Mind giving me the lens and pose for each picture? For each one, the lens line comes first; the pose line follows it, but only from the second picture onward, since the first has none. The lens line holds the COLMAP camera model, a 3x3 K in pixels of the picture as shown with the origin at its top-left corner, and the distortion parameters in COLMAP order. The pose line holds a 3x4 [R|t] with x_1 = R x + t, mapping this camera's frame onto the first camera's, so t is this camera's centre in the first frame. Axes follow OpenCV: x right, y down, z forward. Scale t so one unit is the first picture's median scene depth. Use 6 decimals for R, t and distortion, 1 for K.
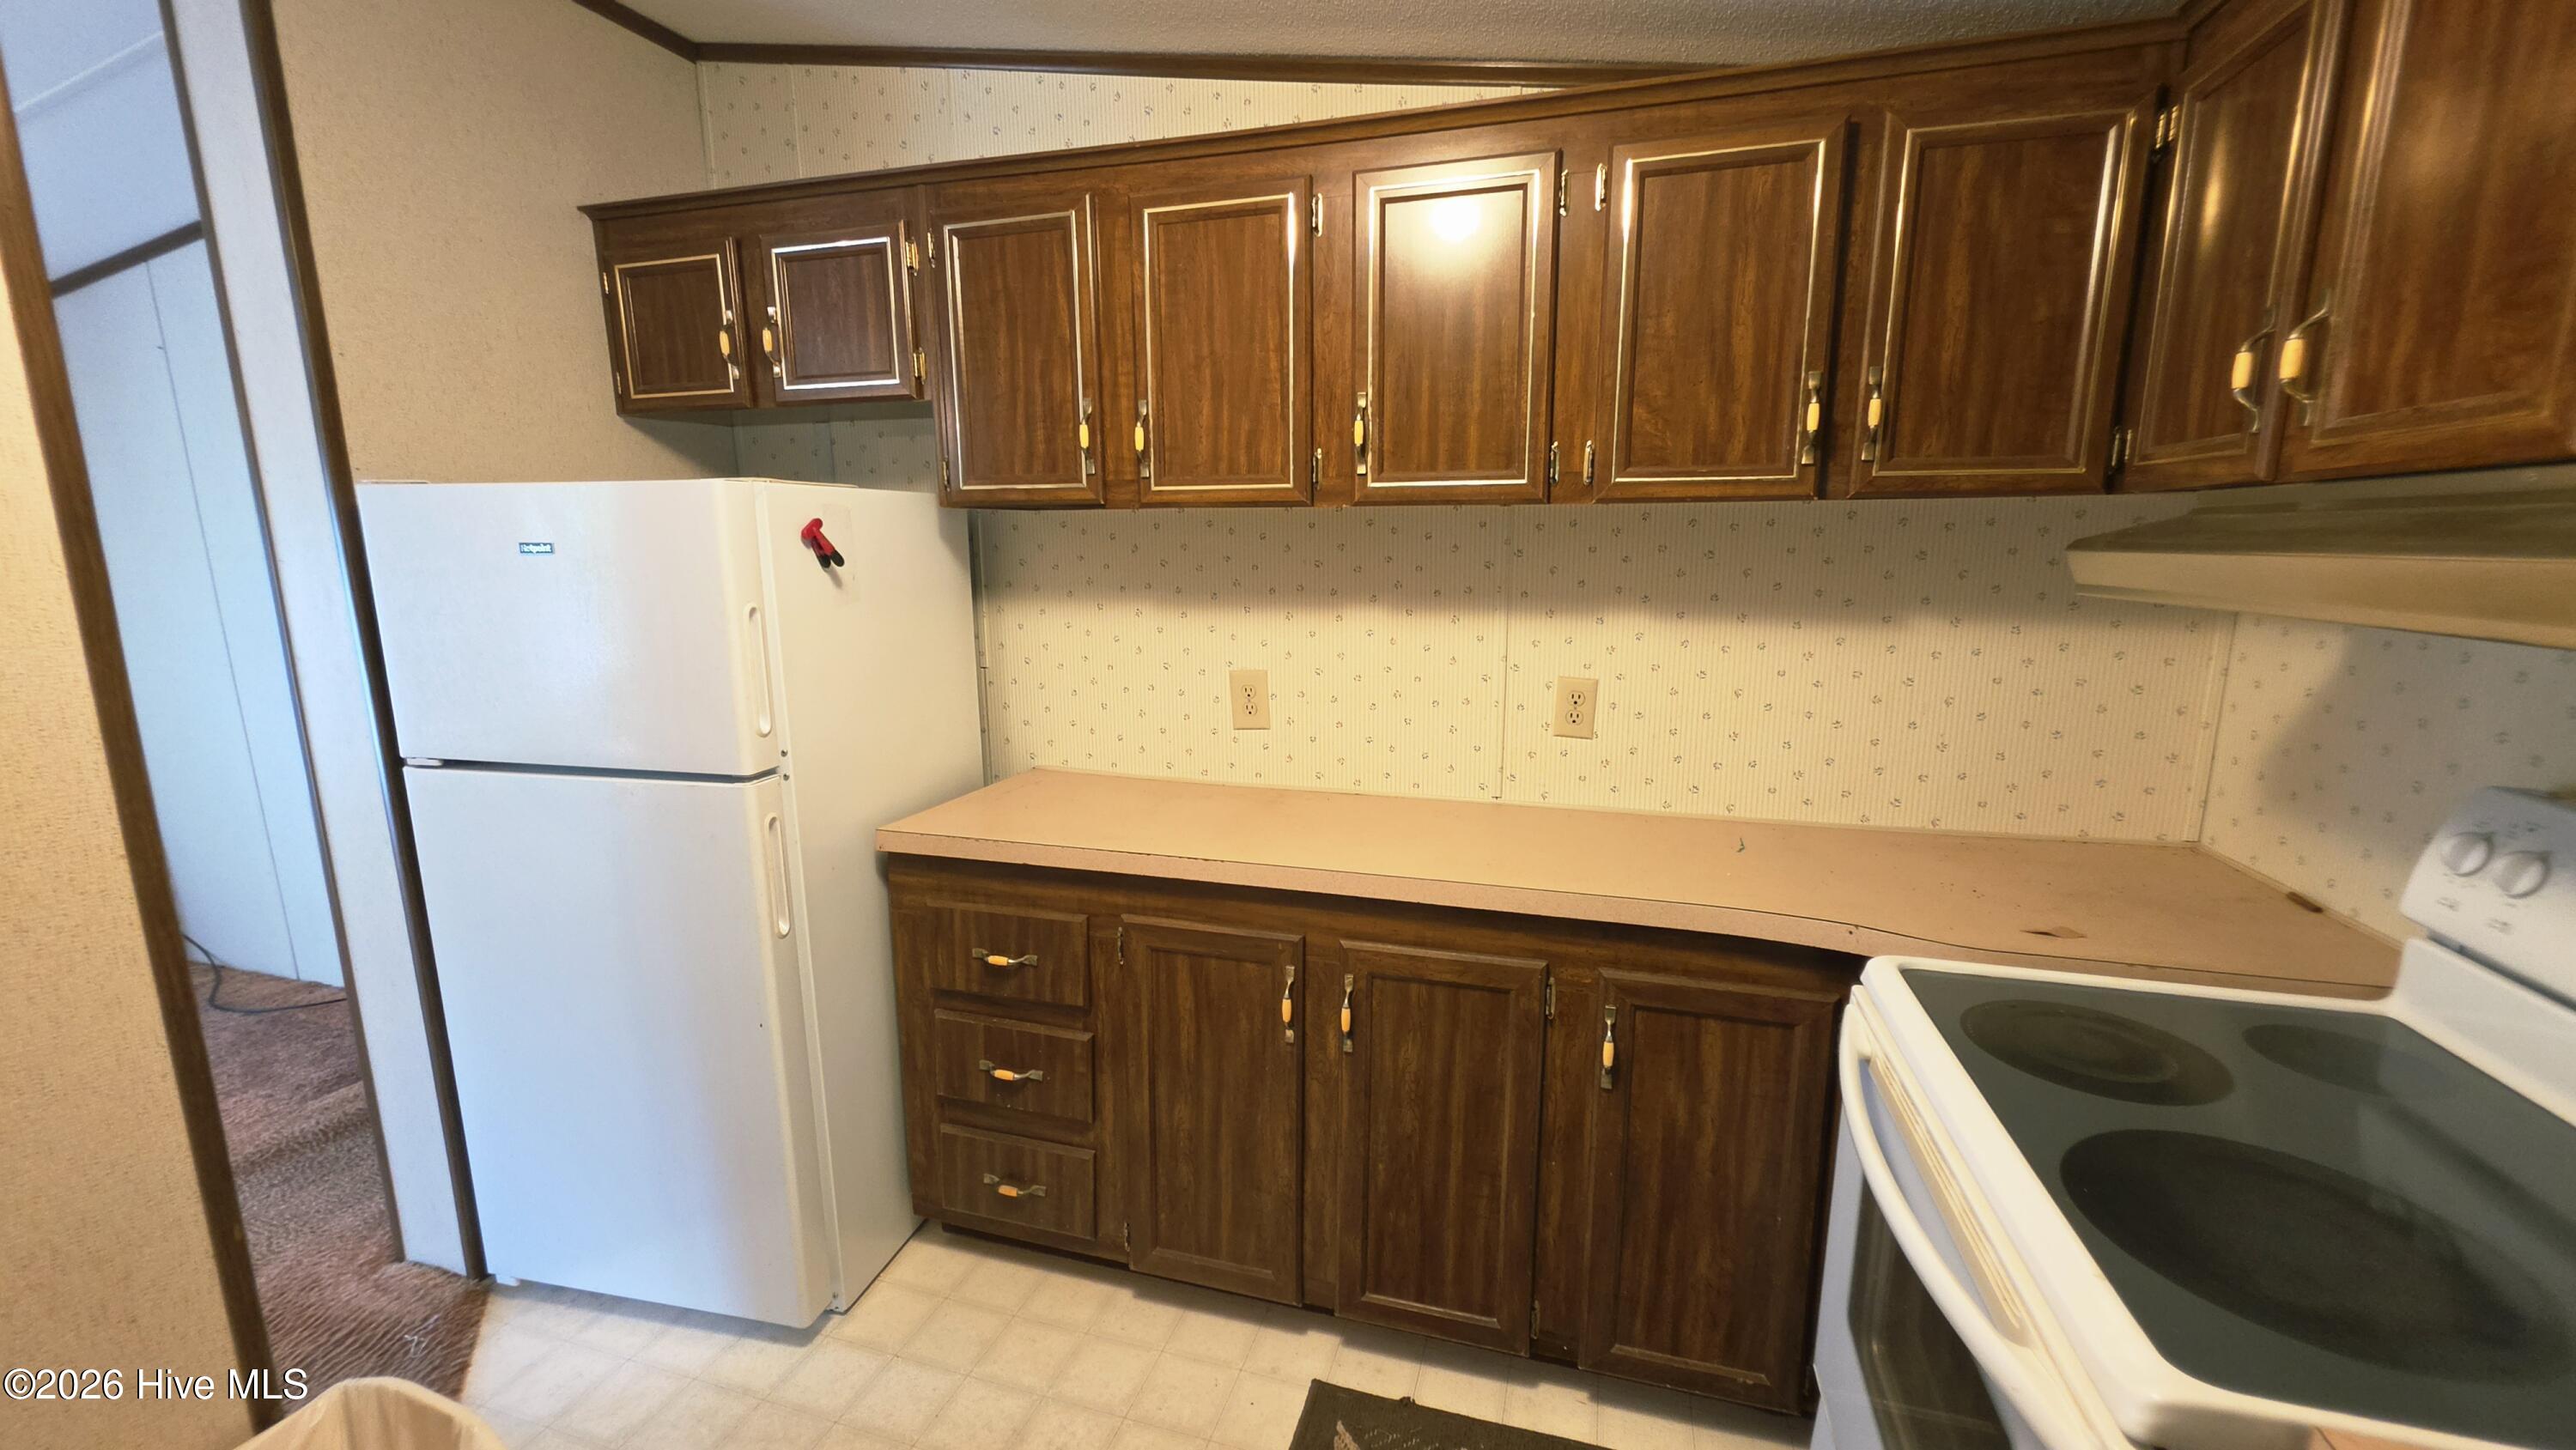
lens RADIAL K [[1037.1, 0, 1291.3], [0, 1037.1, 726.5], [0, 0, 1]] dist [-0.005615, 0.001797]
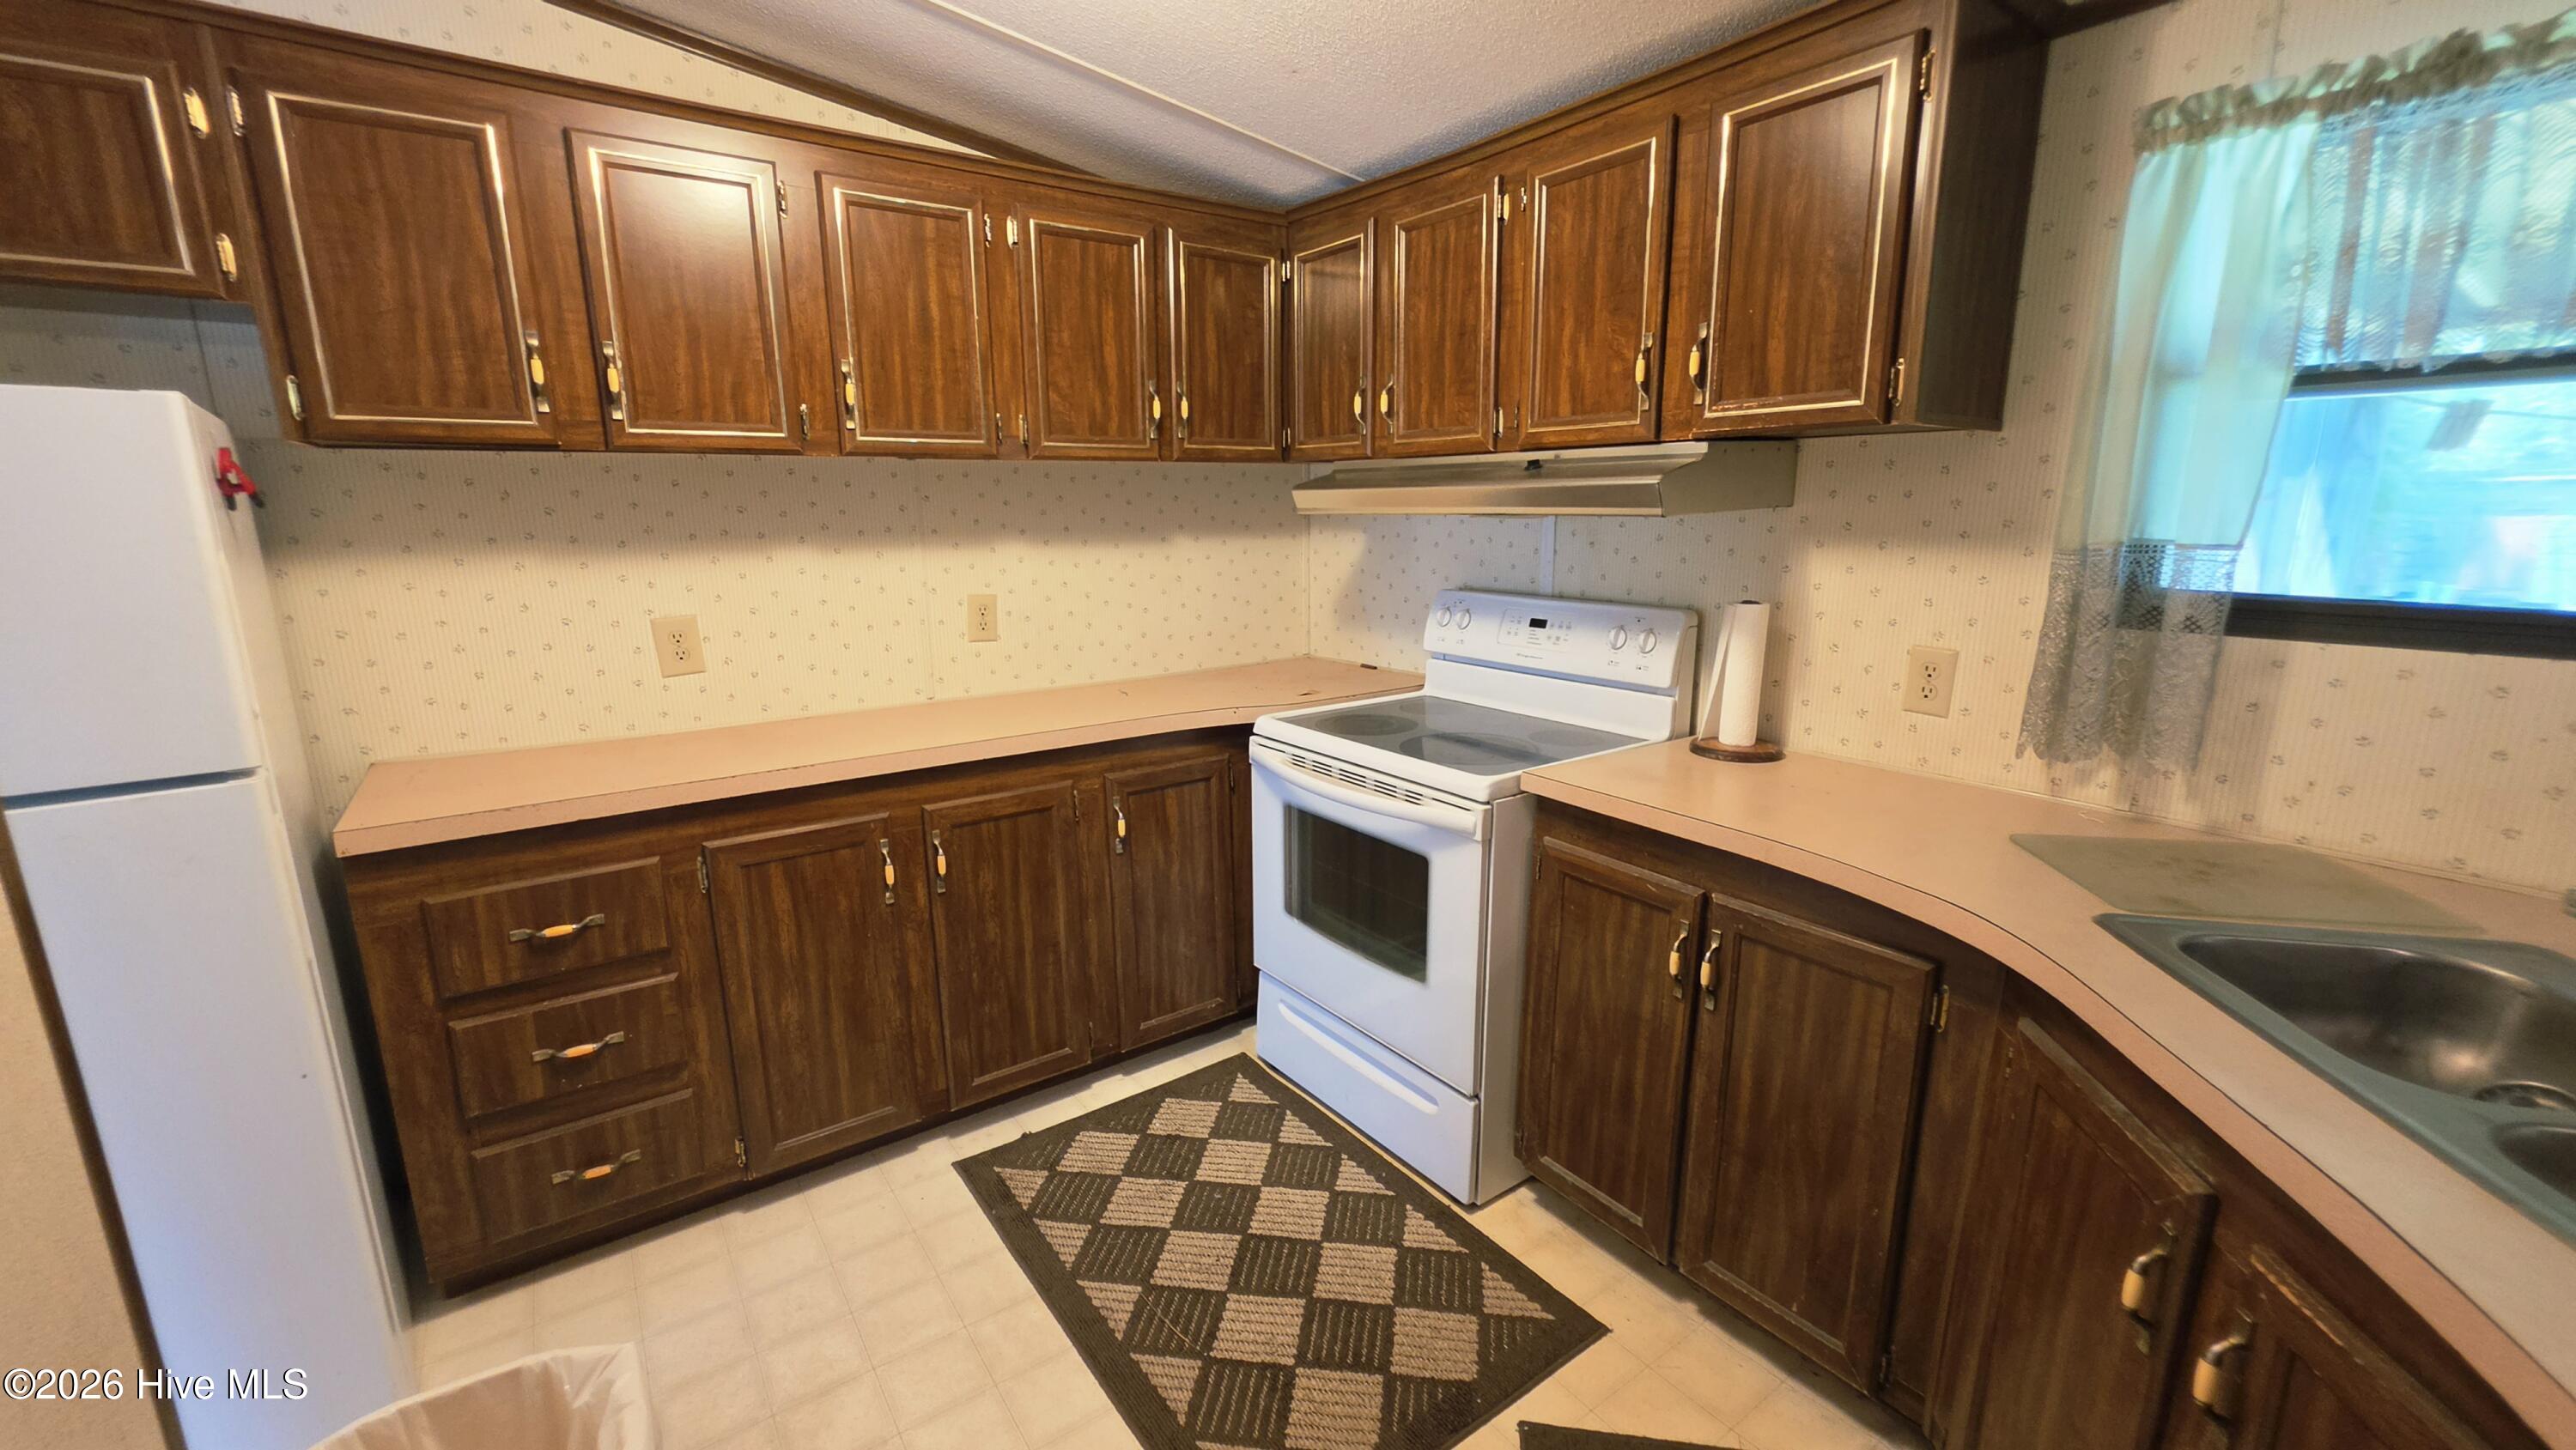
lens RADIAL K [[1037.1, 0, 1307.1], [0, 1037.1, 728.3], [0, 0, 1]] dist [-0.005615, 0.001797]
pose [[0.593315, -0.171312, 0.786530, -0.614463], [0.148140, 0.983641, 0.102495, 0.051956], [-0.791221, 0.055705, 0.608987, -0.124626]]
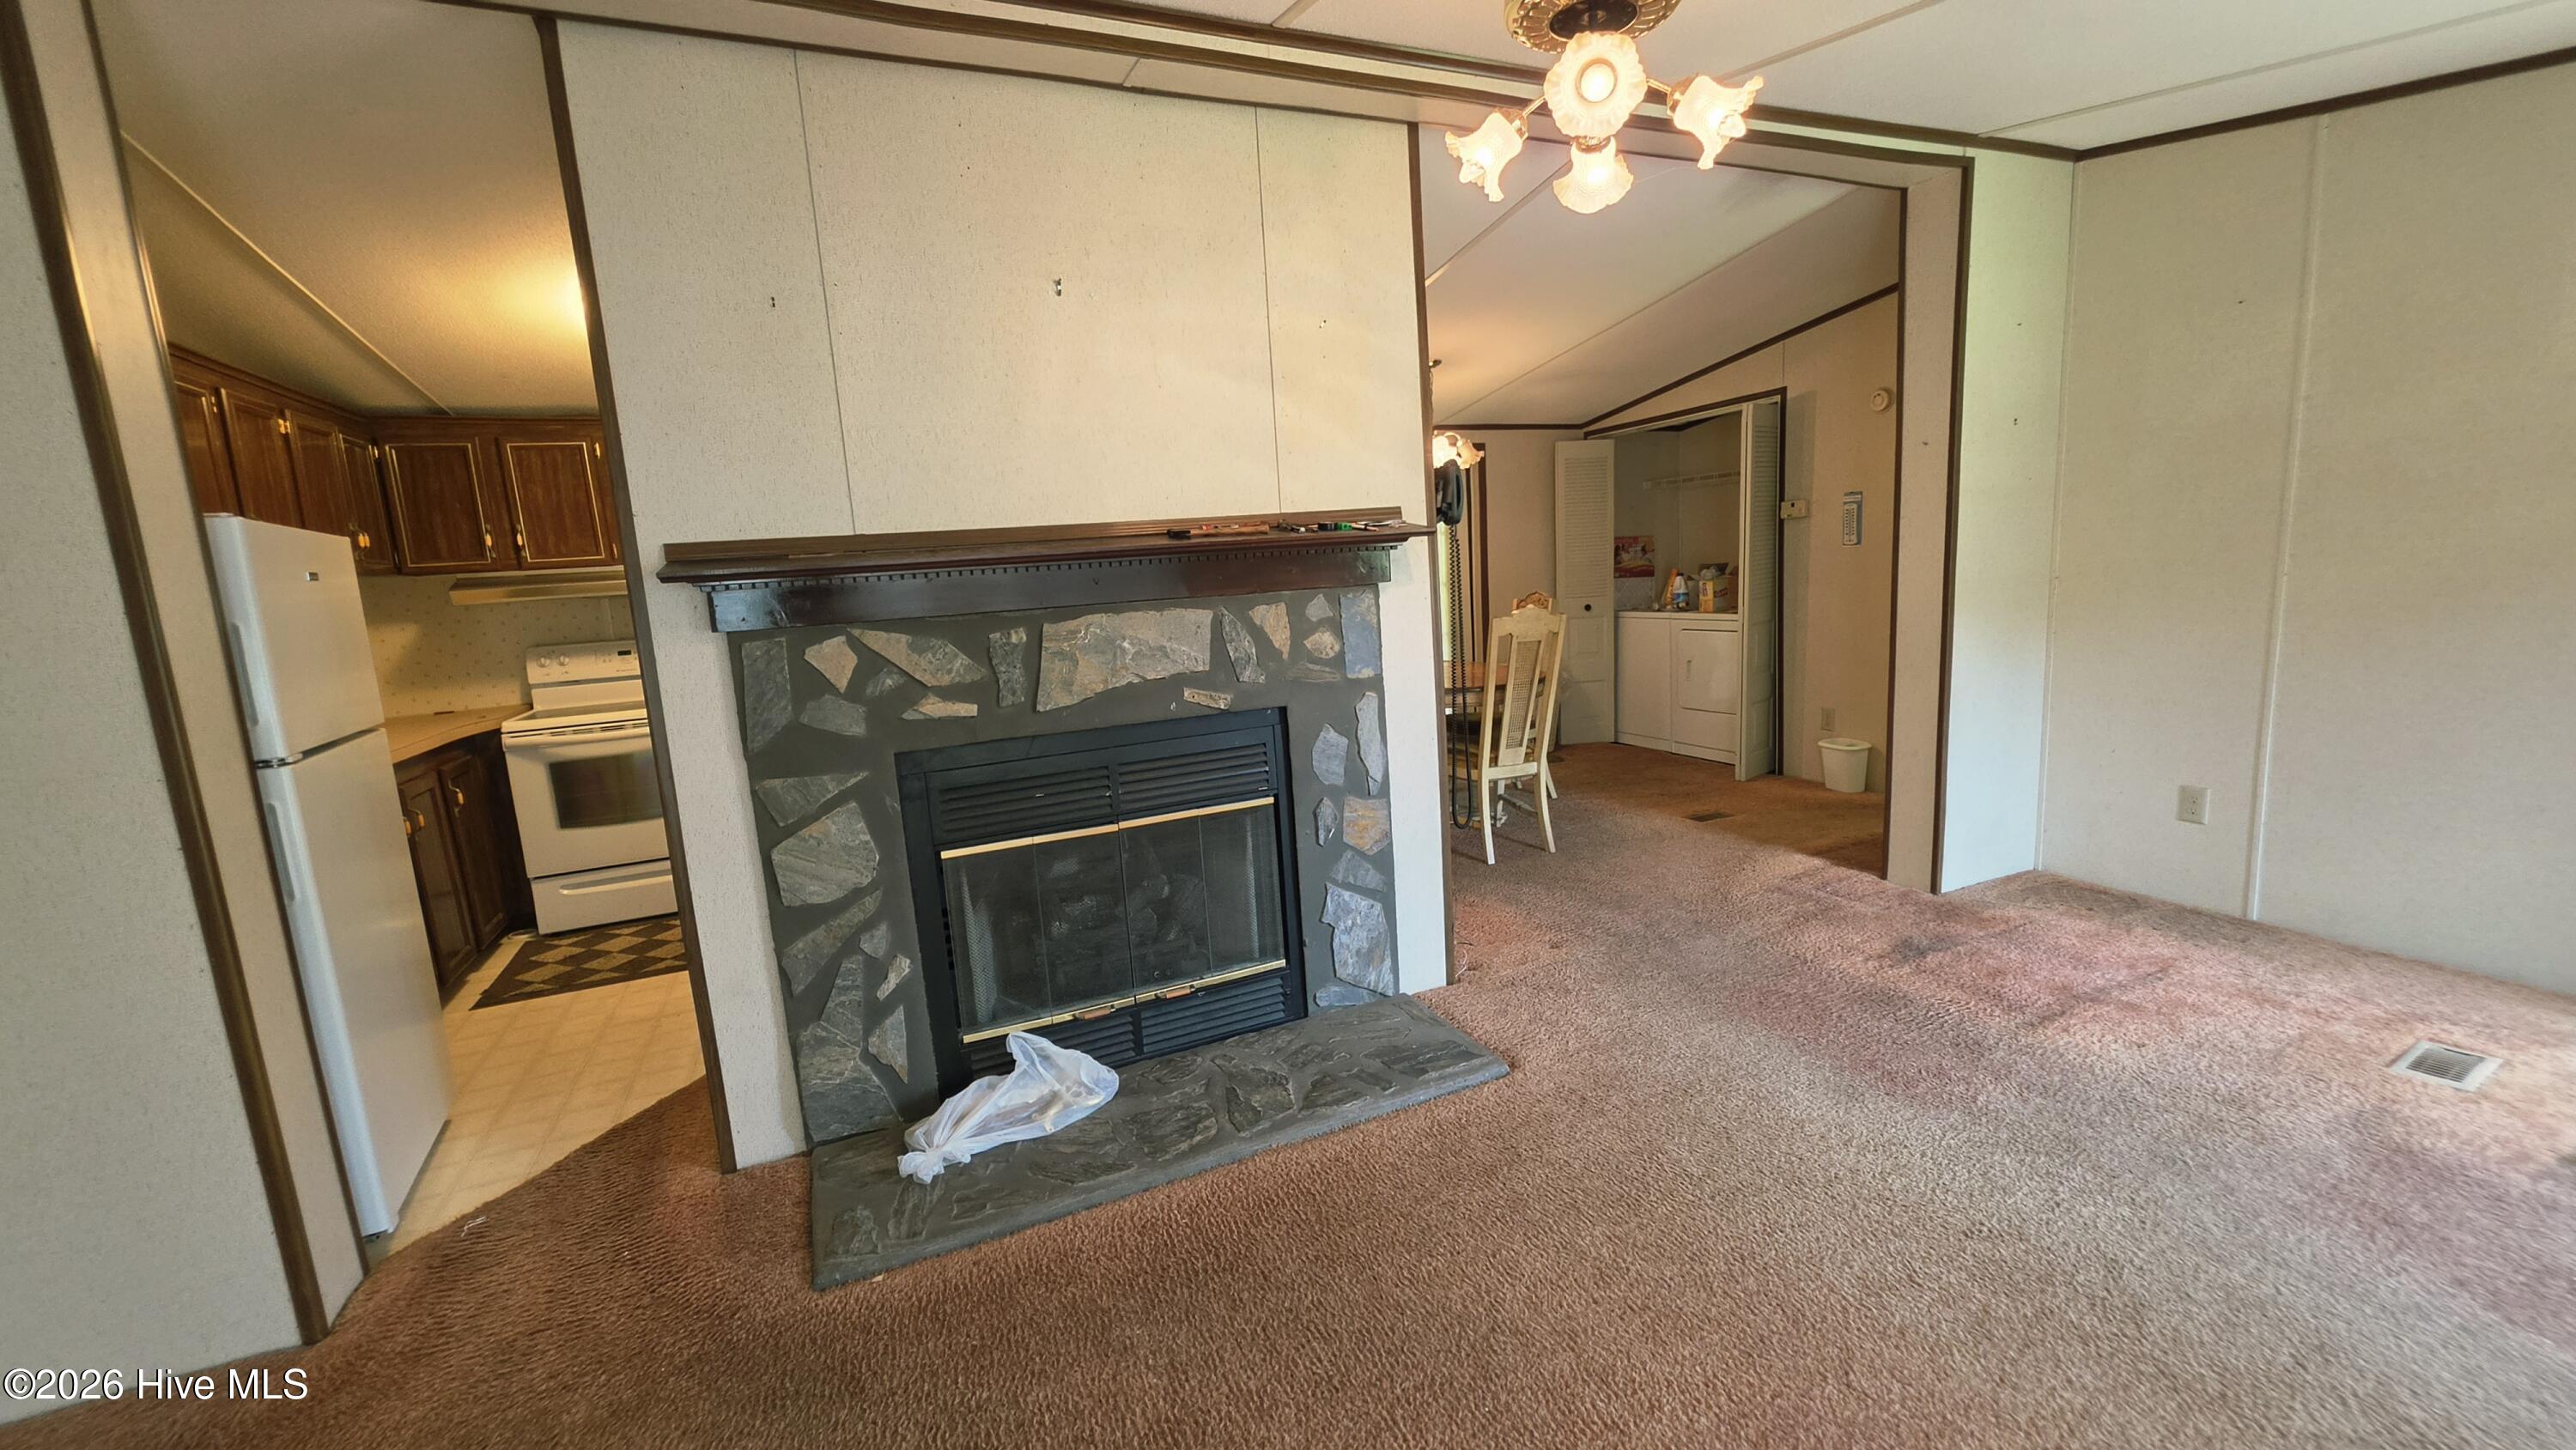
lens RADIAL K [[1037.1, 0, 1302.5], [0, 1037.1, 727.1], [0, 0, 1]] dist [-0.005615, 0.001797]
pose [[-0.665541, -0.069001, 0.743165, -2.434702], [0.198321, 0.943573, 0.265214, -0.076437], [-0.719531, 0.323896, -0.614302, 0.894716]]
